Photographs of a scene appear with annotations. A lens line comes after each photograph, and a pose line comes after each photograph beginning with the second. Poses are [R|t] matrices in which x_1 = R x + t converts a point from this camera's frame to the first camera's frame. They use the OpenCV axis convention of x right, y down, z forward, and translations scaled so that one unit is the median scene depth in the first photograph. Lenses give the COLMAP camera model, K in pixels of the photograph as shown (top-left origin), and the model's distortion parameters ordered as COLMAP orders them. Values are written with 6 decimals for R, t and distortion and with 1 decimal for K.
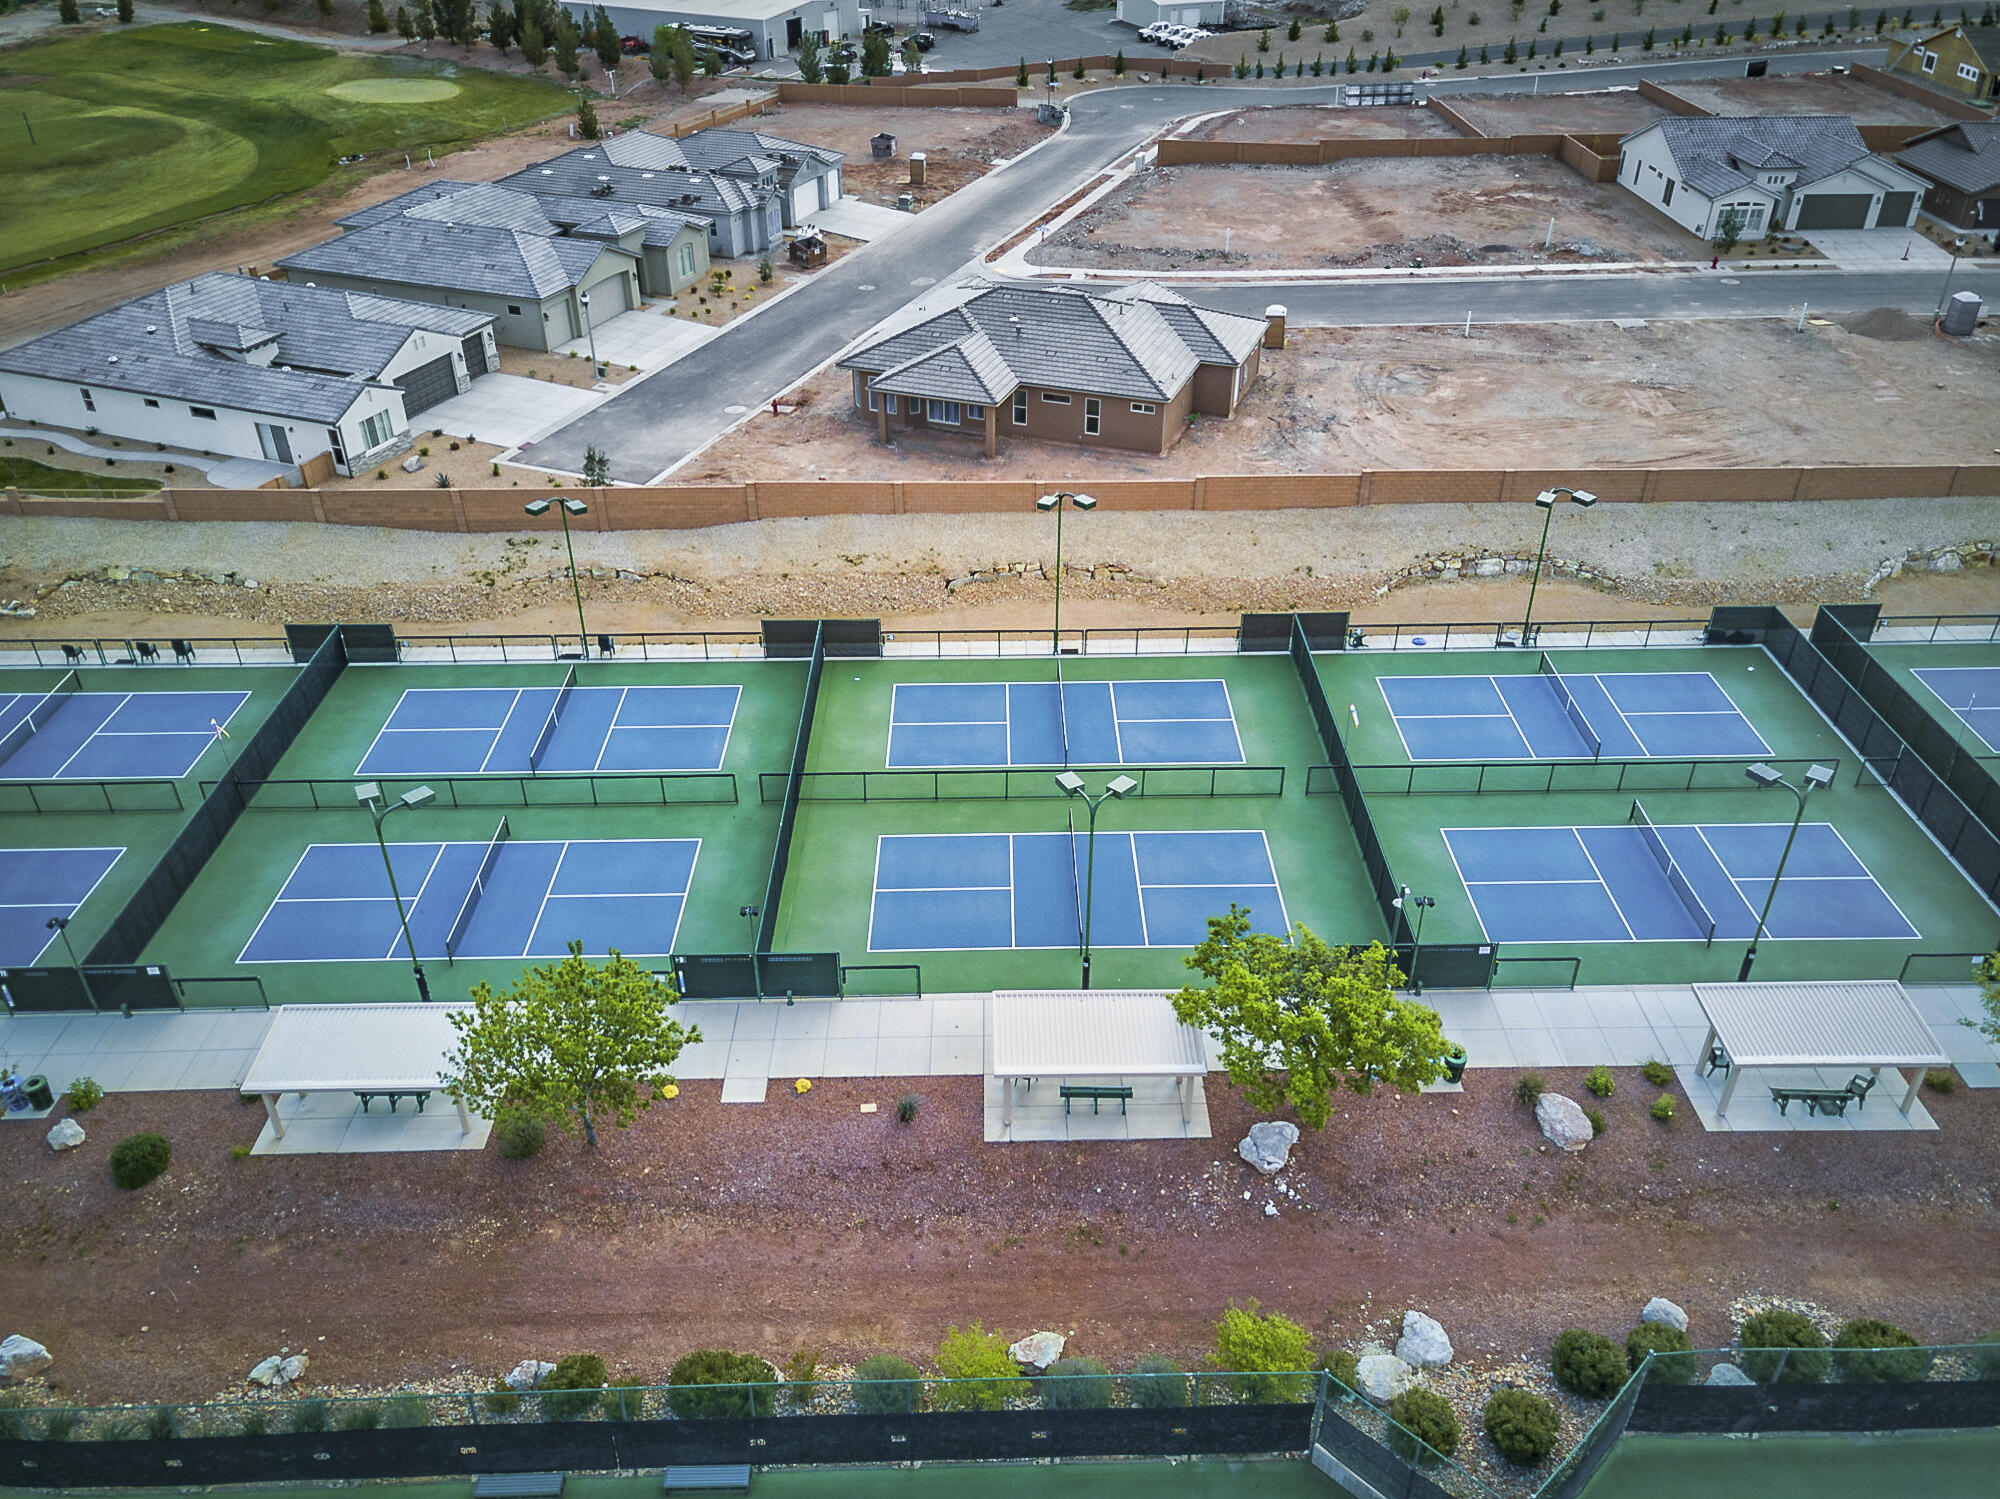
lens RADIAL K [[1527.2, 0, 1000.0], [0, 1527.2, 749.5], [0, 0, 1]] dist [0.011316, 0.004496]
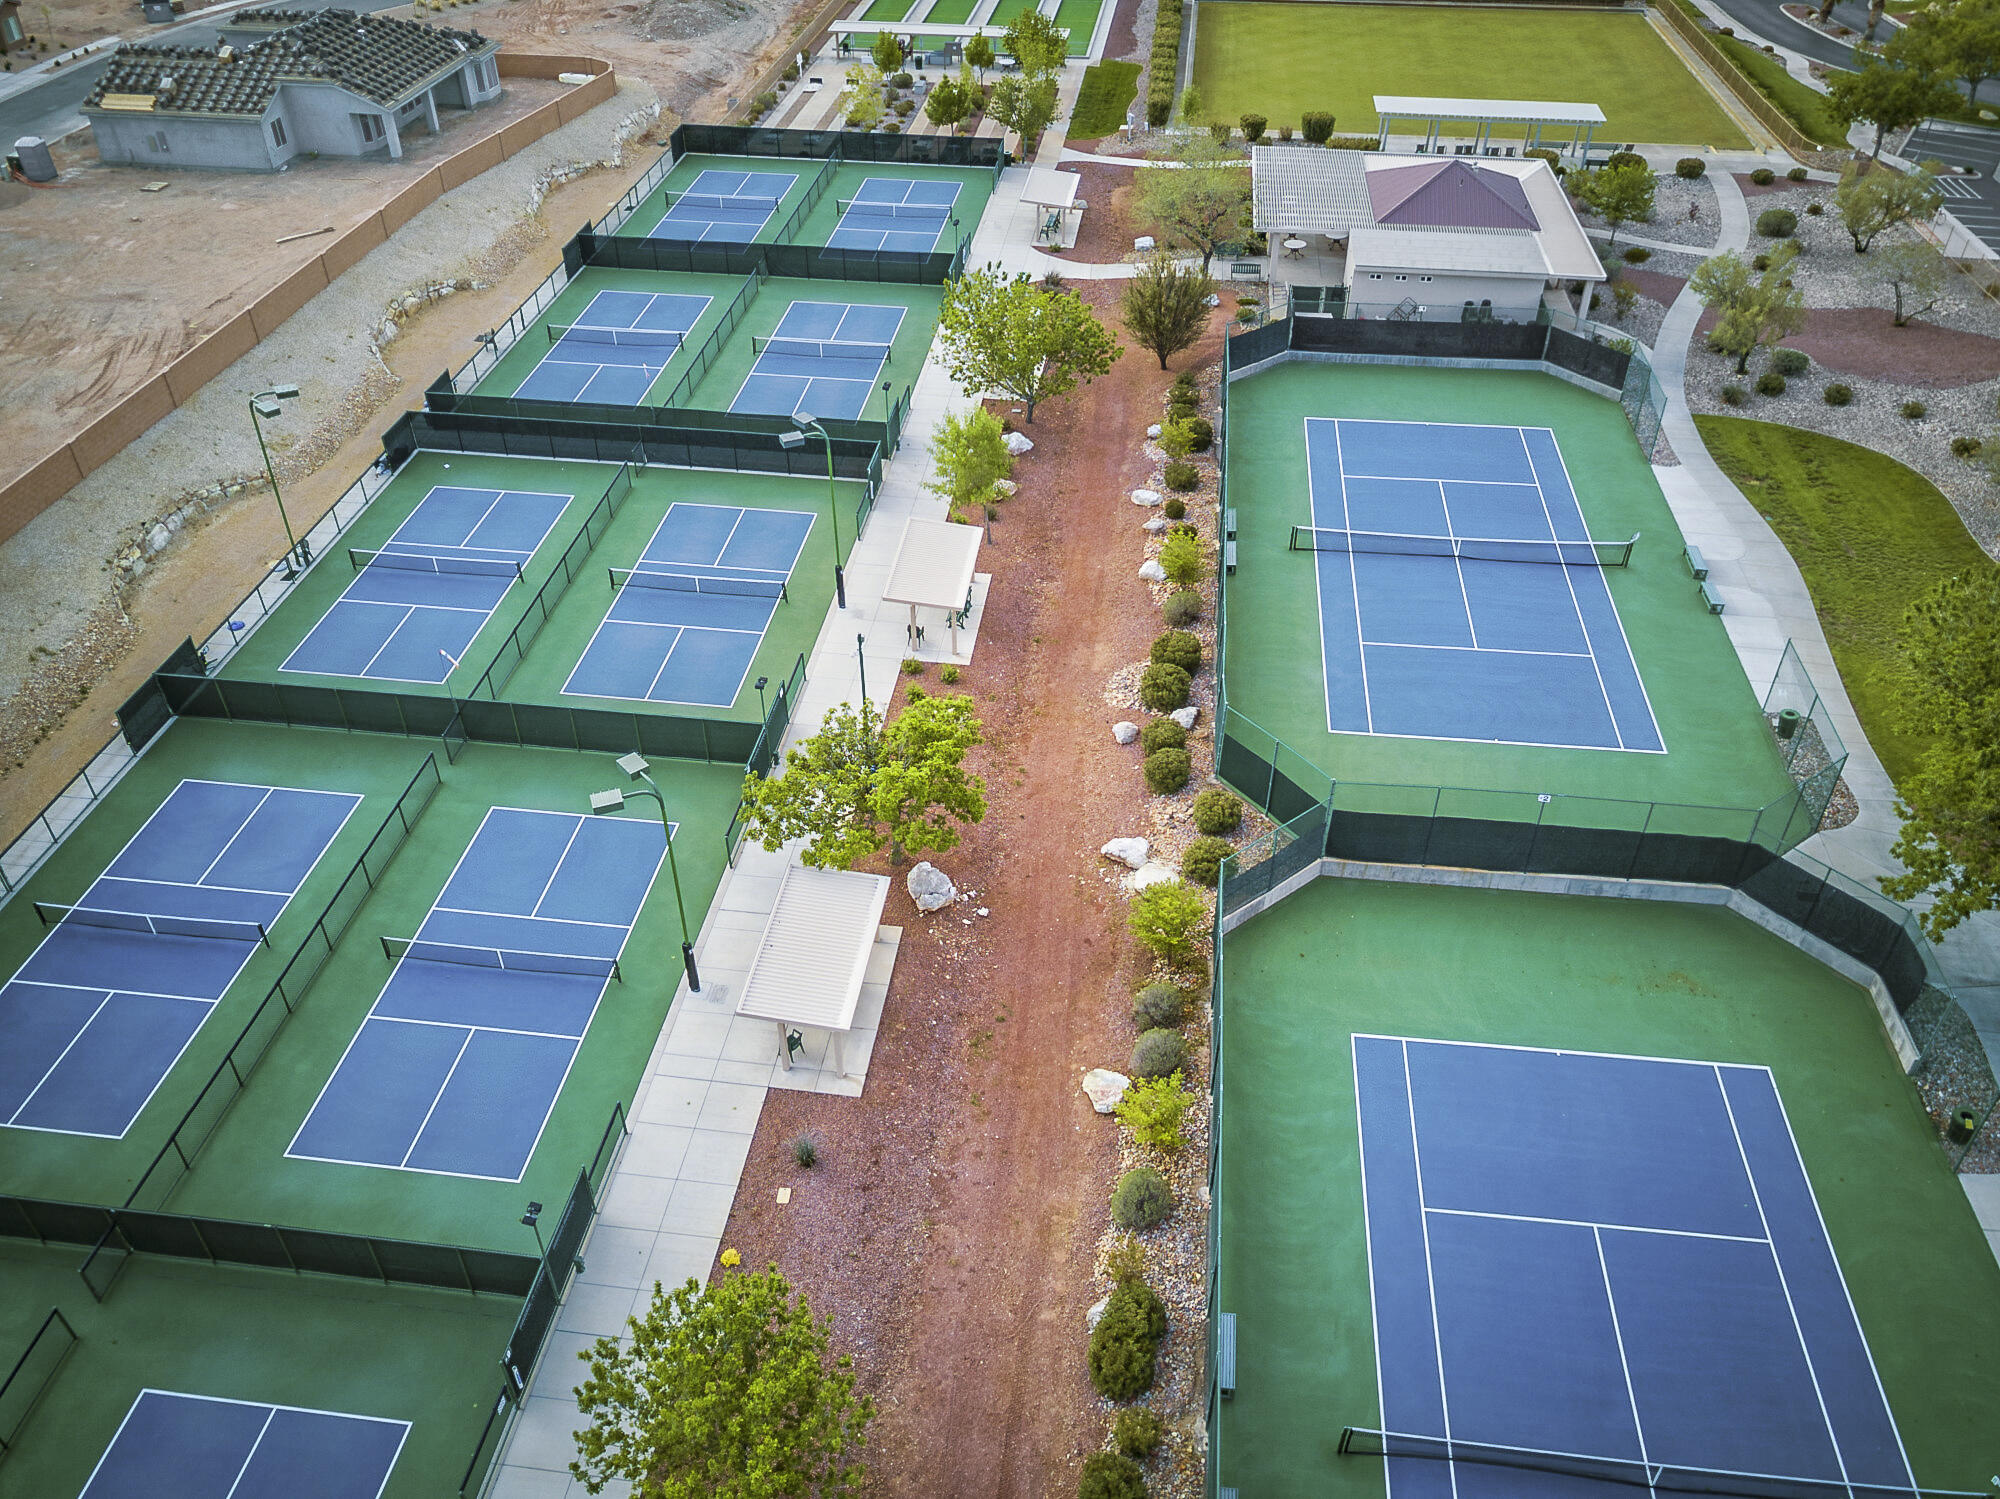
lens RADIAL K [[1527.2, 0, 1000.0], [0, 1527.2, 749.5], [0, 0, 1]] dist [0.011316, 0.004496]
pose [[0.135161, -0.607477, 0.782753, -0.381353], [0.535421, 0.709505, 0.458178, -0.179756], [-0.833700, 0.357174, 0.421153, 0.274710]]
